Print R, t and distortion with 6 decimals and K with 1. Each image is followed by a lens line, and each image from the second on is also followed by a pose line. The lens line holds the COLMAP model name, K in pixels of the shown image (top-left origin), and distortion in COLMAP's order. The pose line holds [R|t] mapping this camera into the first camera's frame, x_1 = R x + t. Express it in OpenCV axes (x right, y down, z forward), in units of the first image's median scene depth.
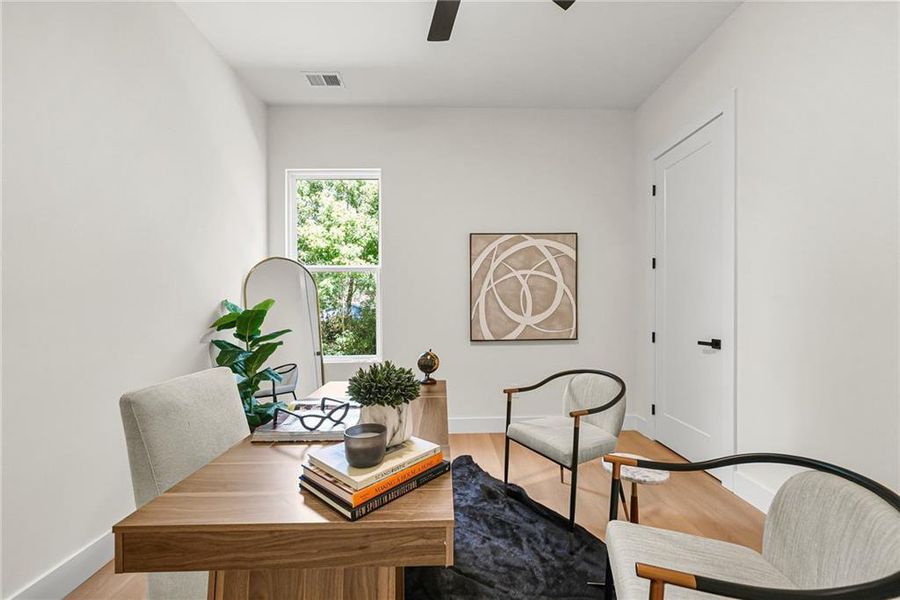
lens RADIAL K [[348.5, 0, 455.3], [0, 348.5, 309.1], [0, 0, 1]] dist [0.001140, 0.000061]
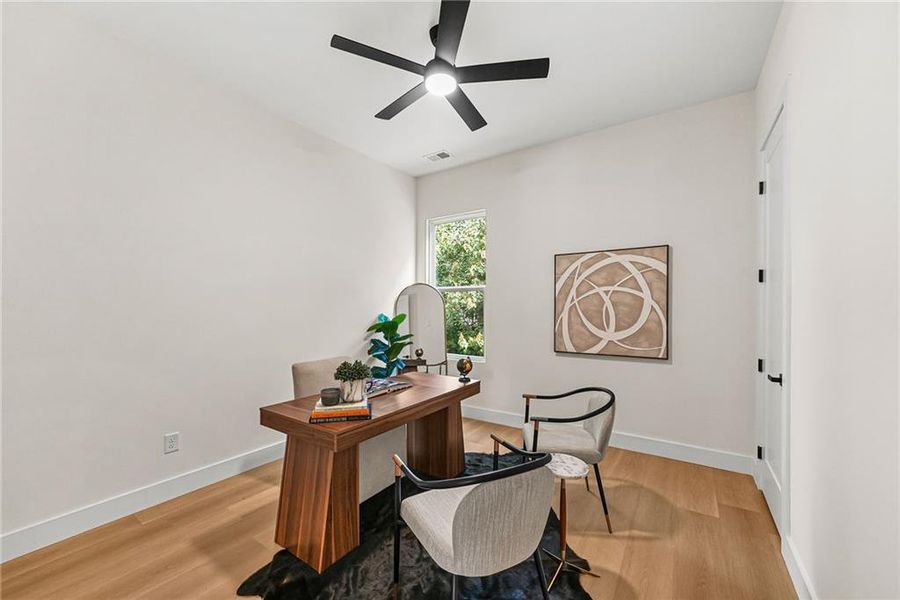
lens RADIAL K [[348.5, 0, 455.3], [0, 348.5, 309.1], [0, 0, 1]] dist [0.001140, 0.000061]
pose [[0.814735, 0.011042, -0.579728, 0.427637], [-0.010134, 0.999937, 0.004803, -0.046332], [0.579744, 0.001962, 0.814796, -0.085299]]
